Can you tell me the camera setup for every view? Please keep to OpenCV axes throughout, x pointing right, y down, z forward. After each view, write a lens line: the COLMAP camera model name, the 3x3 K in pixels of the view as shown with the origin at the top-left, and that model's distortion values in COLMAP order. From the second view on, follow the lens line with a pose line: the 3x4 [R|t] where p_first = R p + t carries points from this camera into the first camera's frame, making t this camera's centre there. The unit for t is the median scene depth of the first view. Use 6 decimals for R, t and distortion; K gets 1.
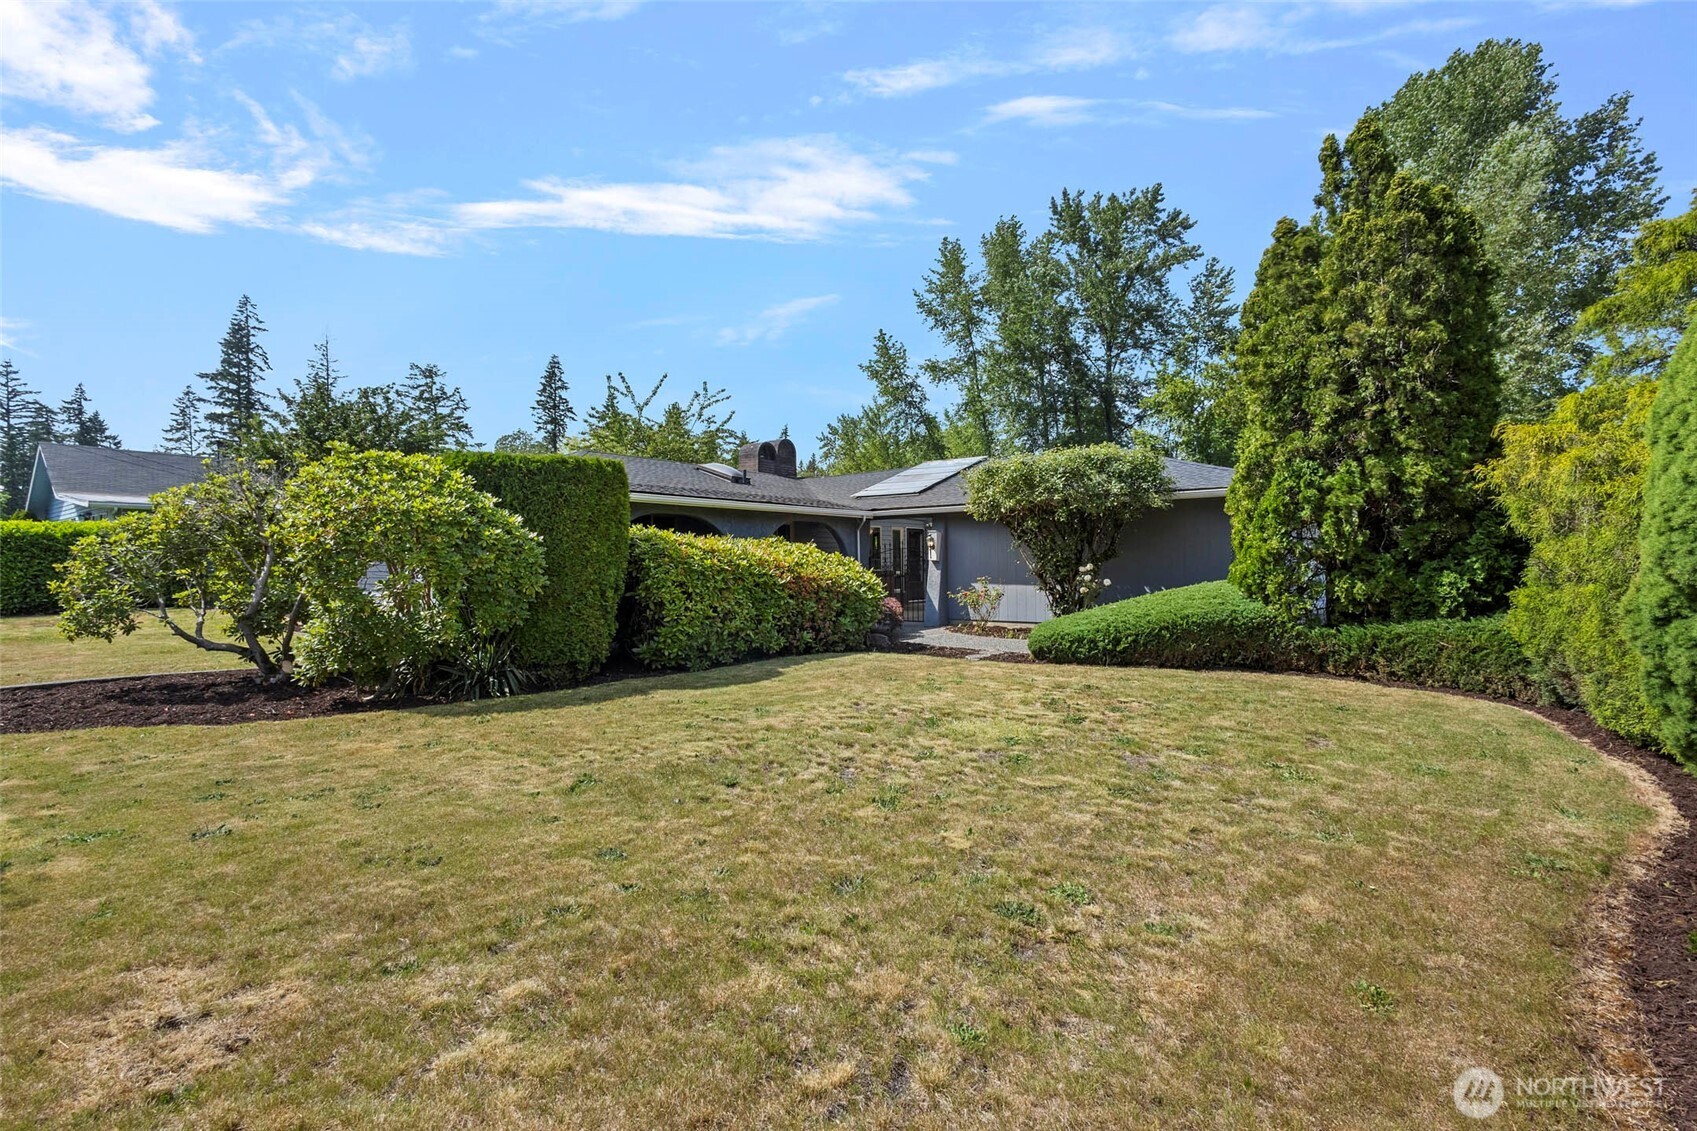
lens RADIAL K [[772.5, 0, 815.1], [0, 772.5, 568.2], [0, 0, 1]] dist [0.044870, -0.000127]
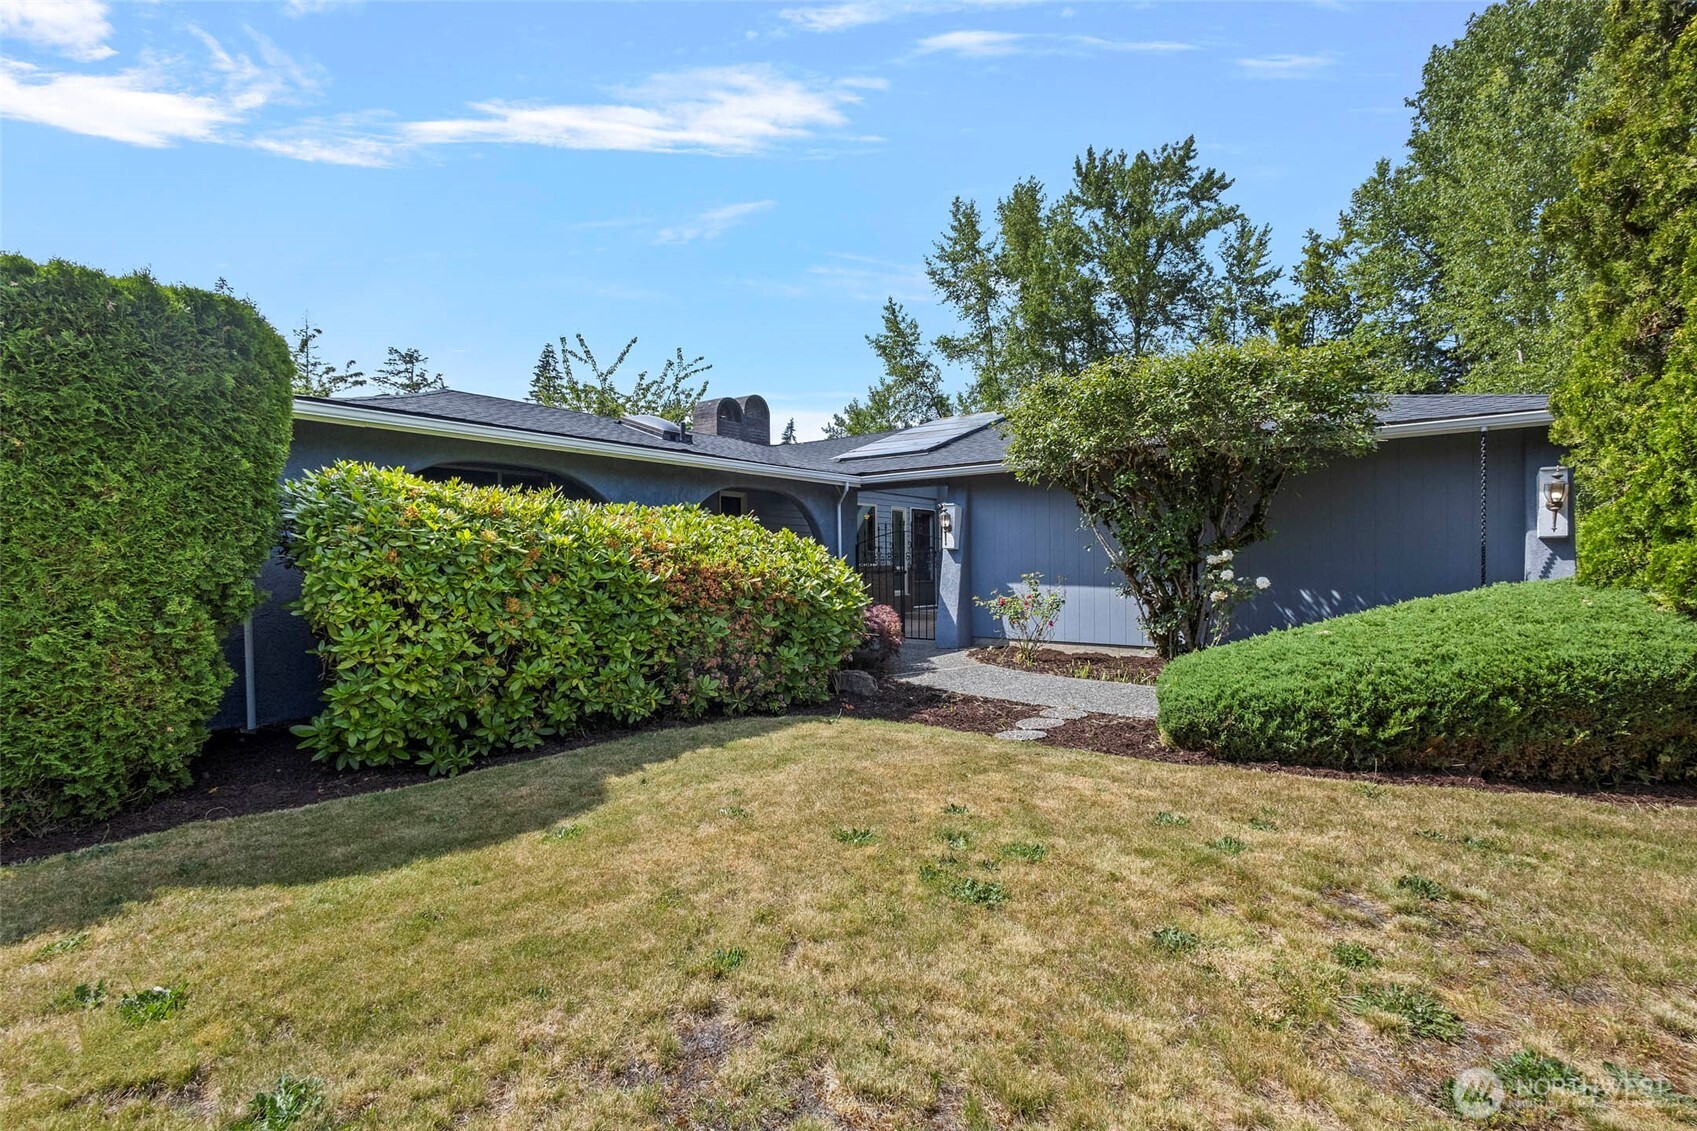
lens RADIAL K [[775.2, 0, 848.5], [0, 775.2, 565.5], [0, 0, 1]] dist [-0.034781, 0.000079]
pose [[0.999571, 0.003716, 0.029057, 0.037799], [-0.003620, 0.999988, -0.003365, 0.005355], [-0.029070, 0.003259, 0.999572, 0.272747]]
